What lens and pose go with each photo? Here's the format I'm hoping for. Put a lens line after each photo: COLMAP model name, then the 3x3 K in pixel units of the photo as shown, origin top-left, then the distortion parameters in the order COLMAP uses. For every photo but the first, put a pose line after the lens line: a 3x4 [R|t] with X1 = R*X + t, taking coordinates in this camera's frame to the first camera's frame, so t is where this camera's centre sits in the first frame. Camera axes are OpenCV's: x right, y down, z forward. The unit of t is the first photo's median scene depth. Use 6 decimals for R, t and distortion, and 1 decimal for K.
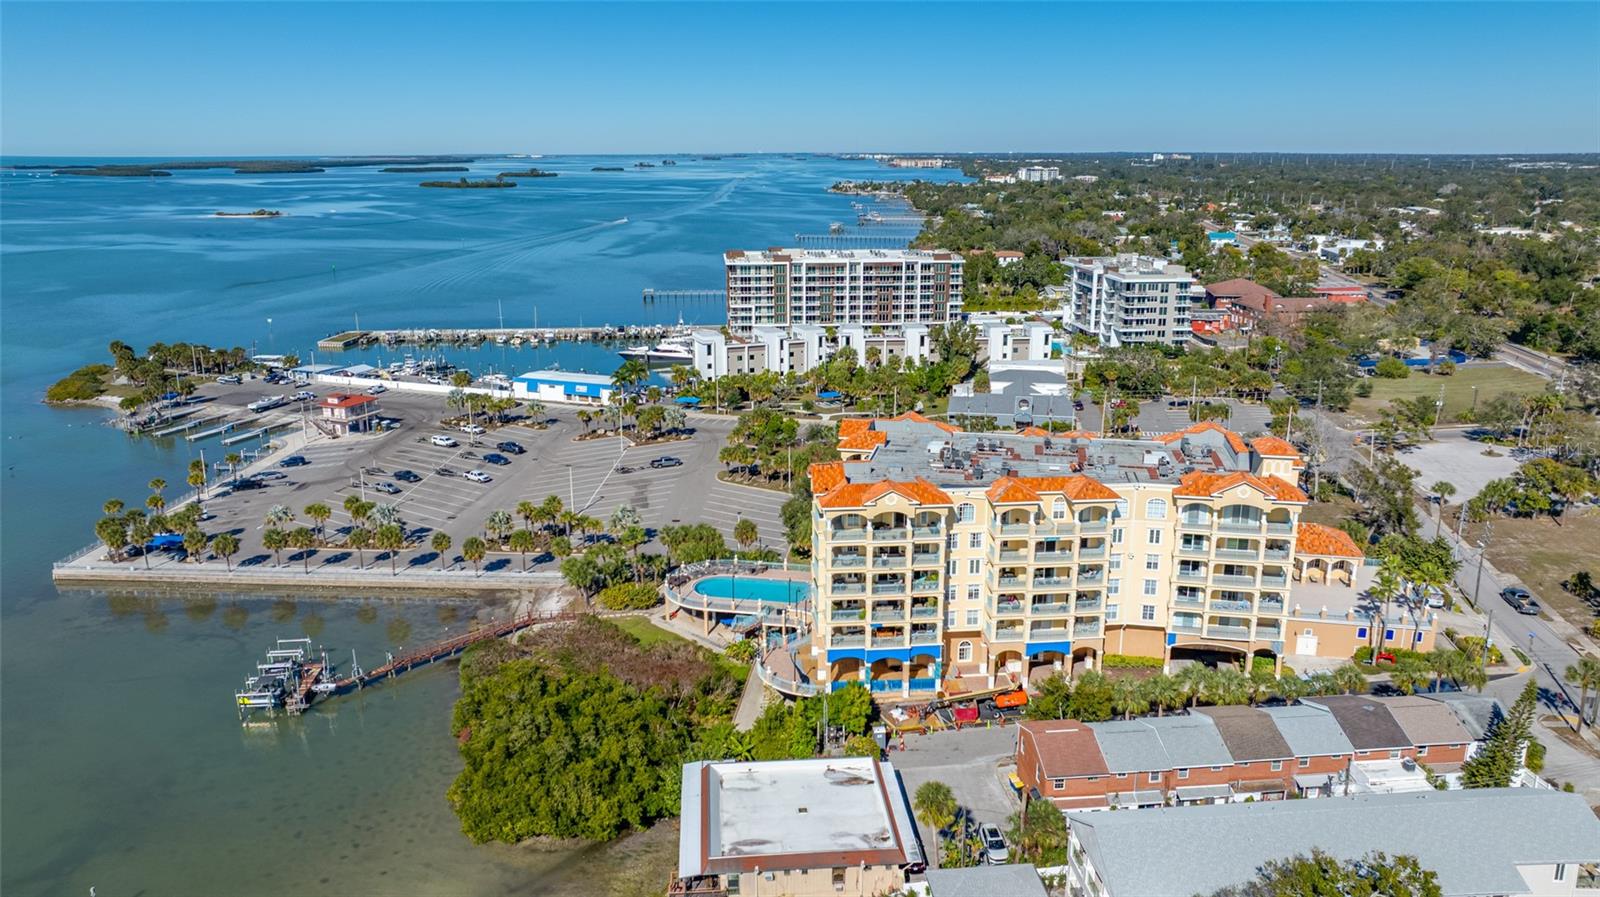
lens RADIAL K [[1131.8, 0, 793.6], [0, 1131.8, 451.8], [0, 0, 1]] dist [-0.025276, 0.020428]
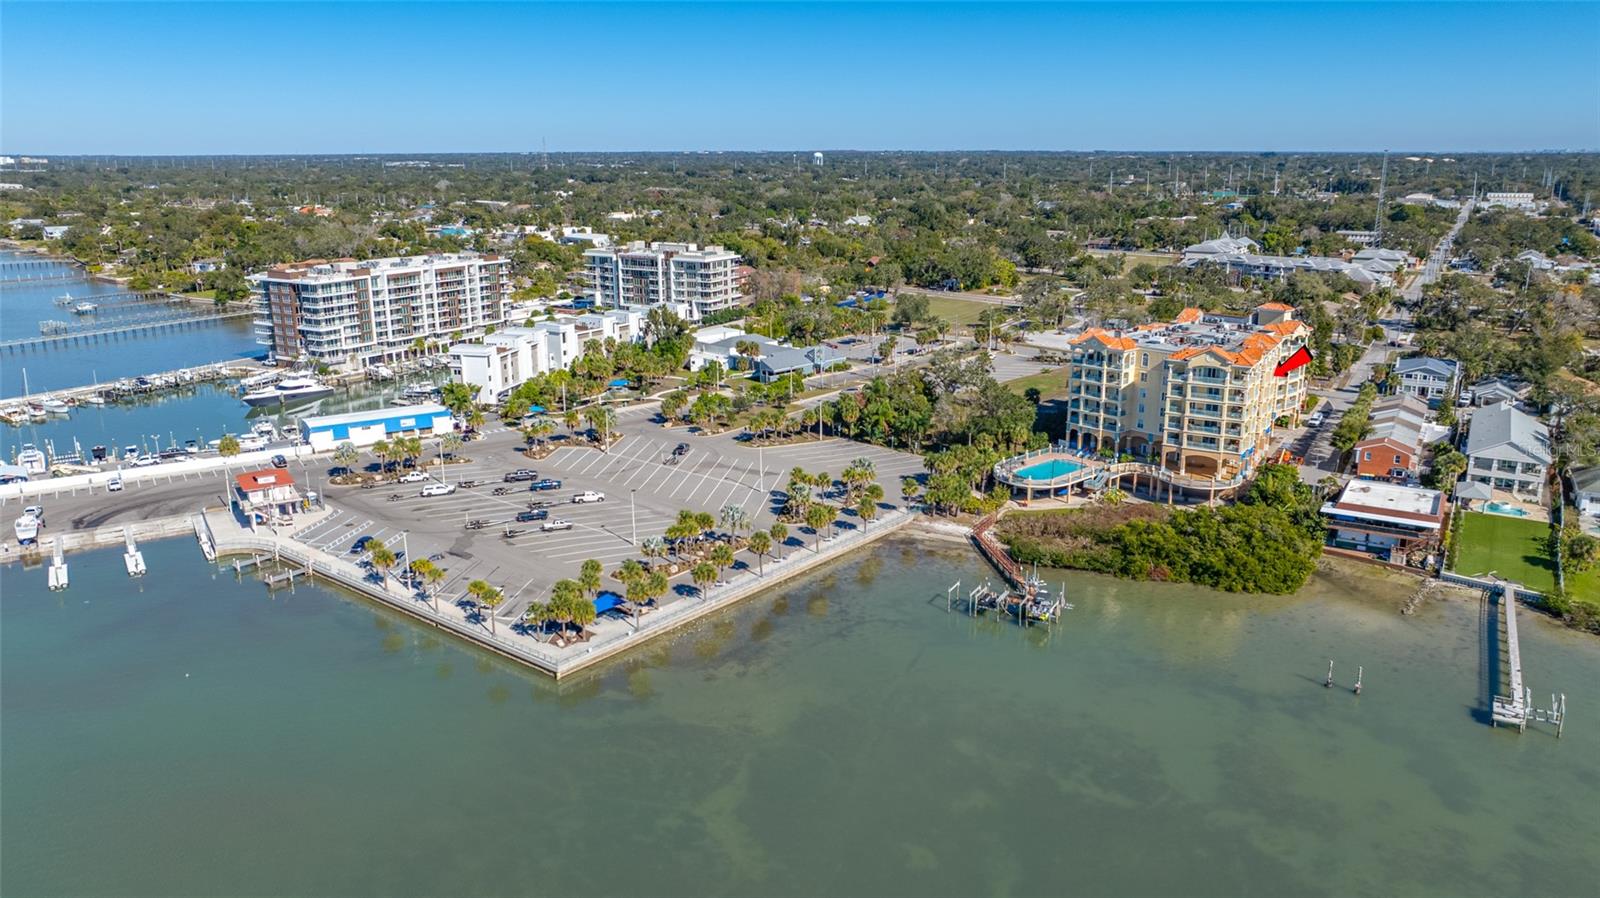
lens RADIAL K [[1131.8, 0, 811.1], [0, 1131.8, 470.2], [0, 0, 1]] dist [-0.025276, 0.020428]
pose [[0.584899, -0.220645, 0.780519, -0.546449], [0.211393, 0.970500, 0.115938, -0.042666], [-0.783075, 0.097184, 0.614287, 0.160655]]
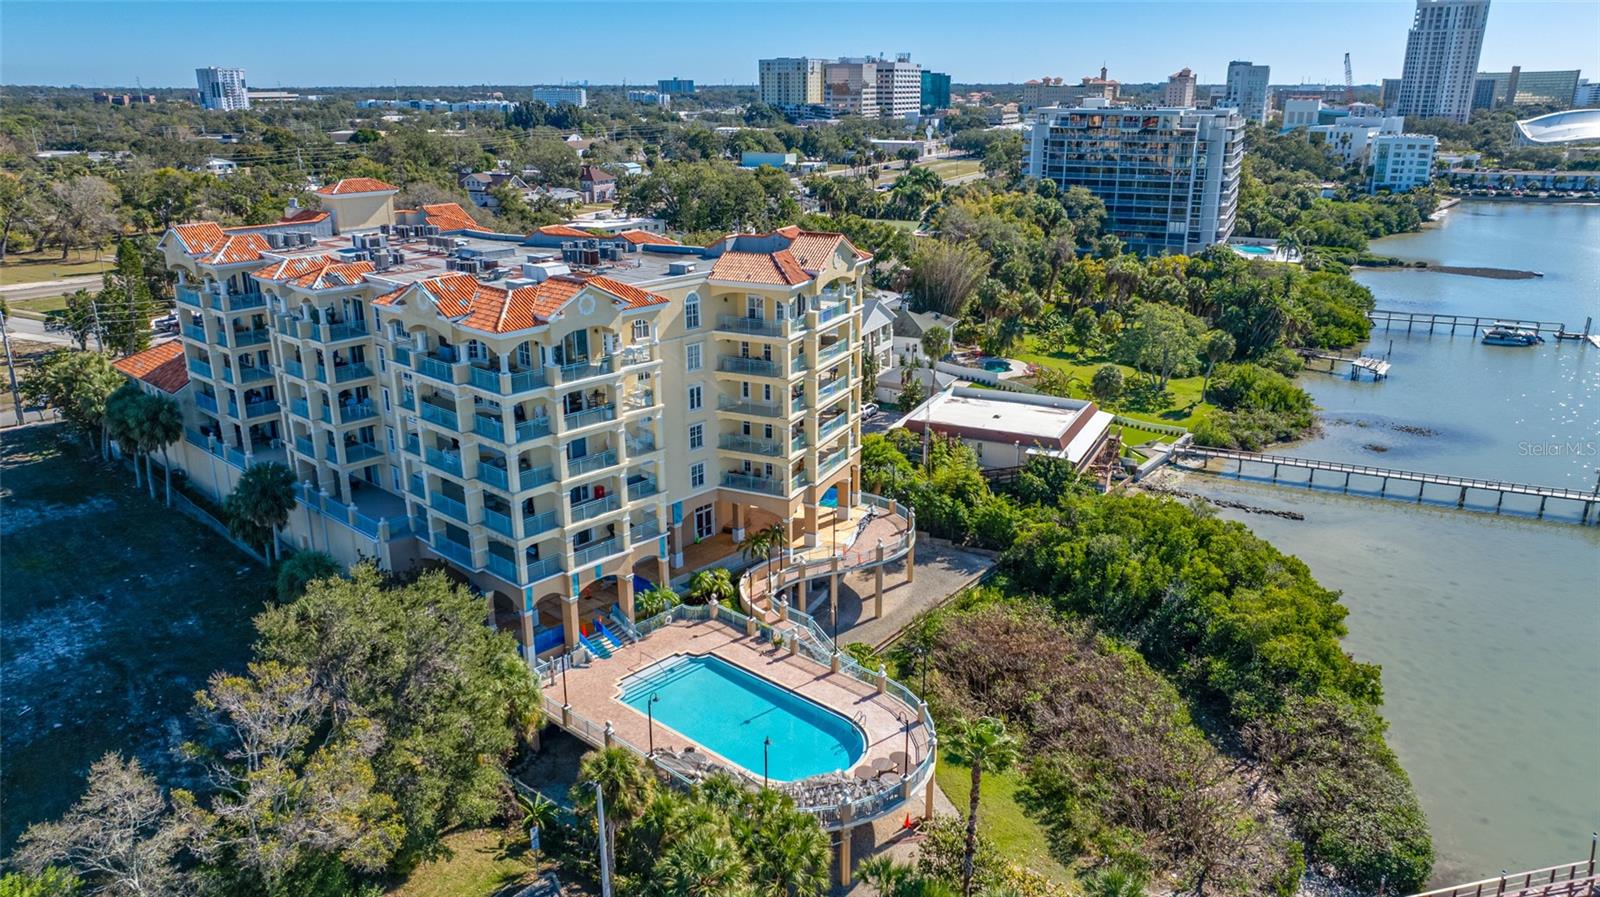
lens RADIAL K [[1131.8, 0, 794.1], [0, 1131.8, 451.8], [0, 0, 1]] dist [-0.025276, 0.020428]
pose [[-0.863034, -0.153597, 0.481229, -0.103590], [0.133513, 0.849416, 0.510556, -0.077059], [-0.487183, 0.504877, -0.712567, 0.529715]]
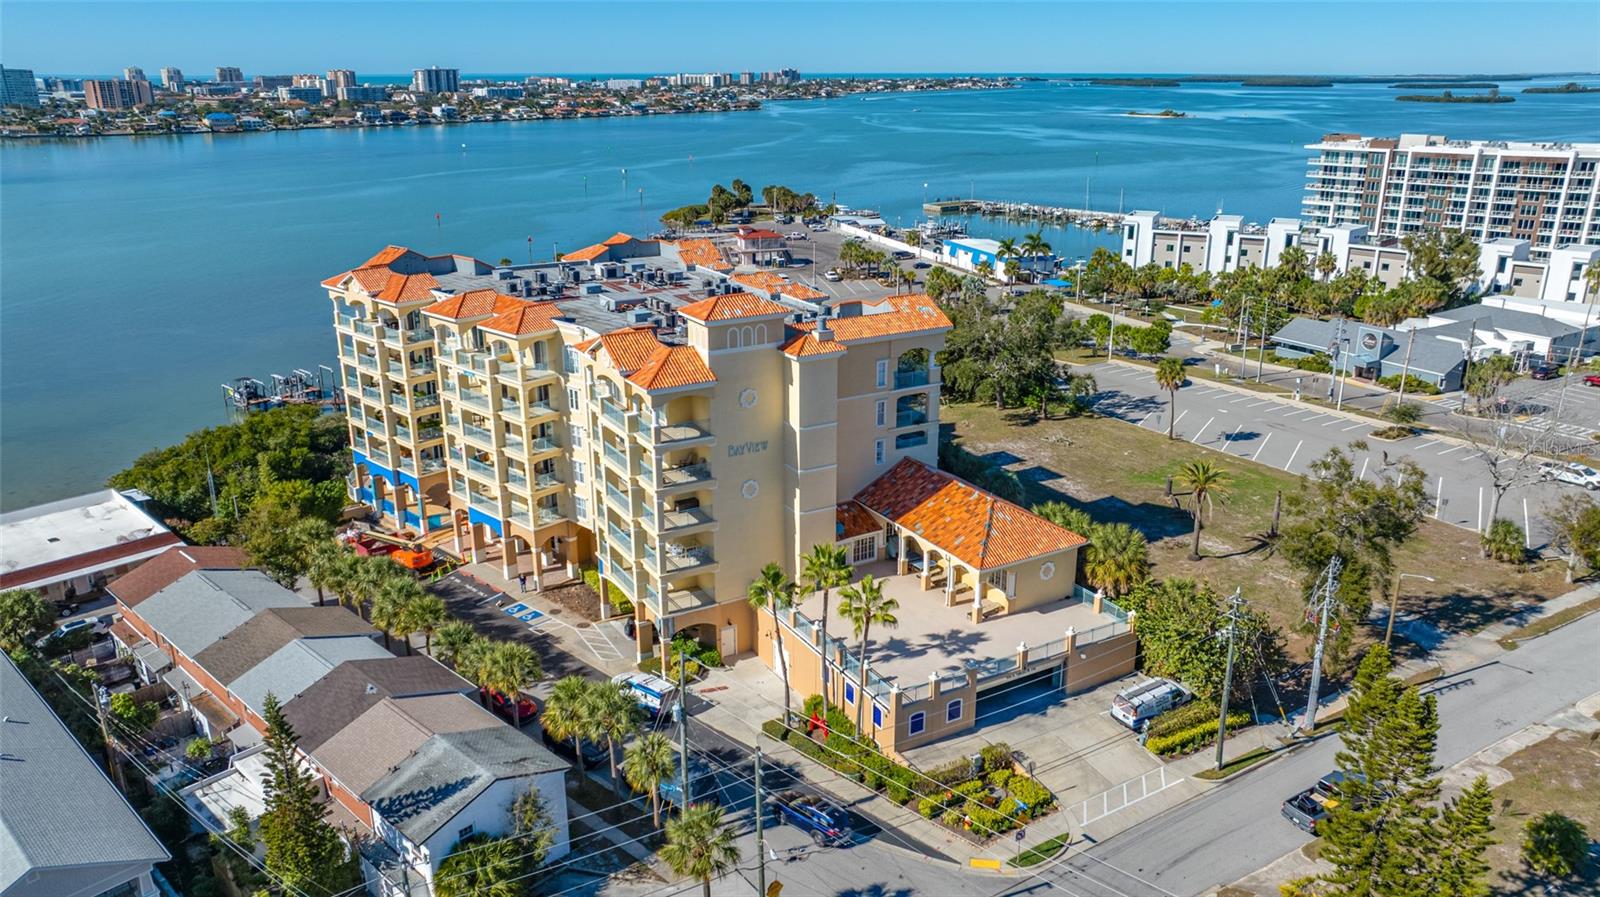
lens RADIAL K [[1131.8, 0, 813.2], [0, 1131.8, 447.9], [0, 0, 1]] dist [-0.025276, 0.020428]
pose [[0.673616, 0.236938, -0.700073, 0.305016], [-0.192435, 0.970776, 0.143395, -0.008786], [0.713590, 0.038126, 0.699526, 0.210993]]
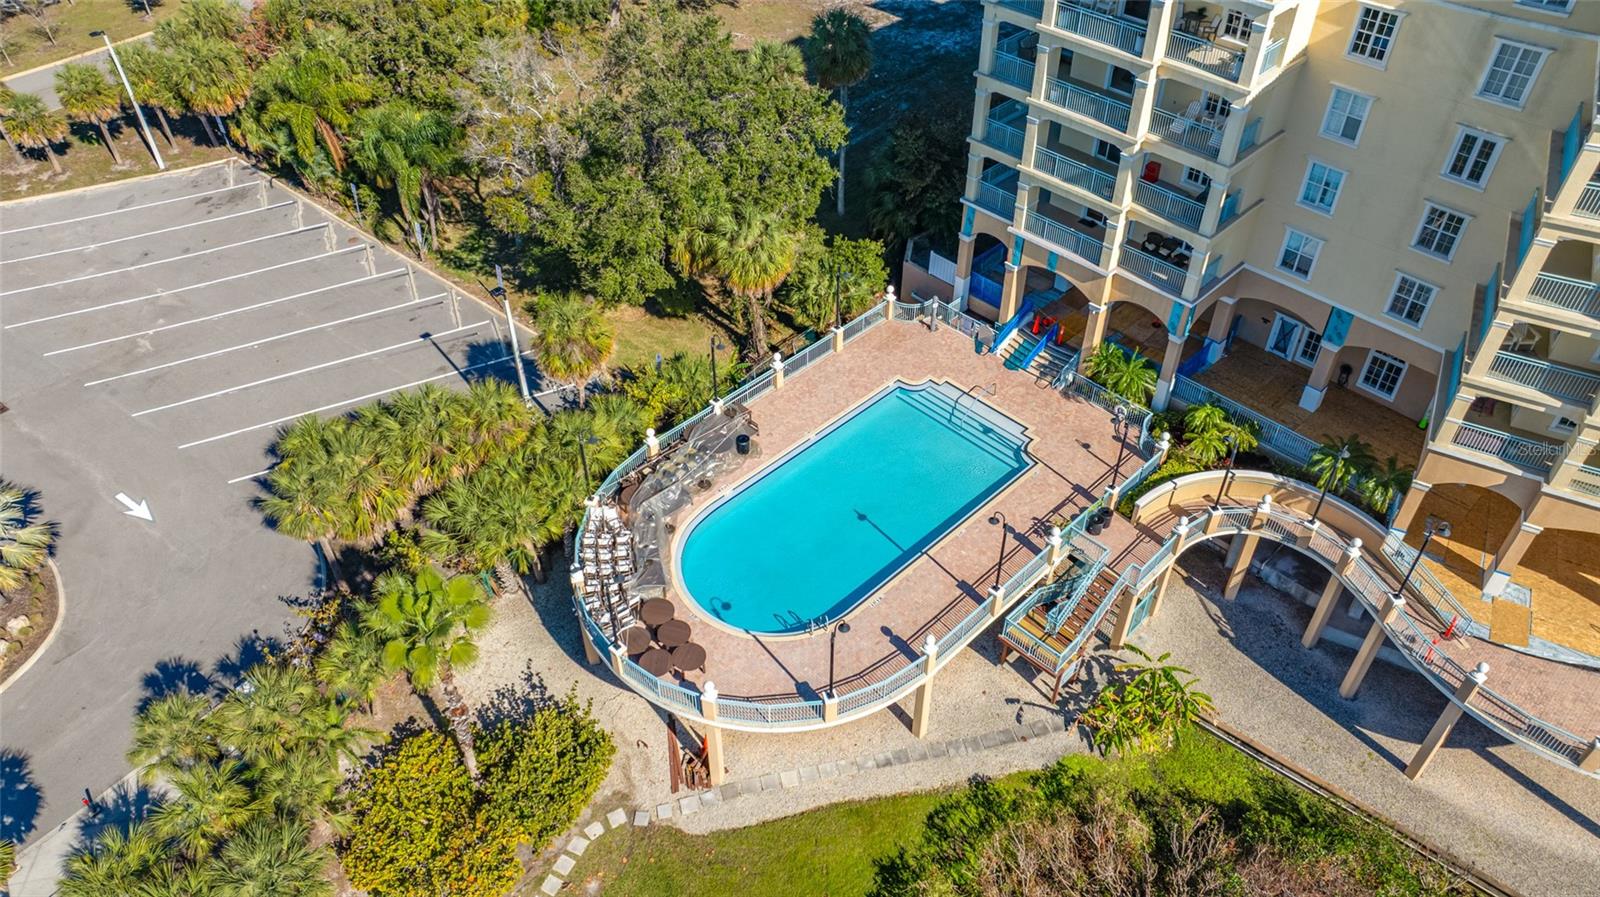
lens RADIAL K [[1131.8, 0, 801.5], [0, 1131.8, 457.6], [0, 0, 1]] dist [-0.025276, 0.020428]
pose [[0.548613, -0.560228, 0.620620, -0.094429], [0.216008, 0.812073, 0.542105, -0.022354], [-0.807691, -0.163347, 0.566528, 0.358583]]
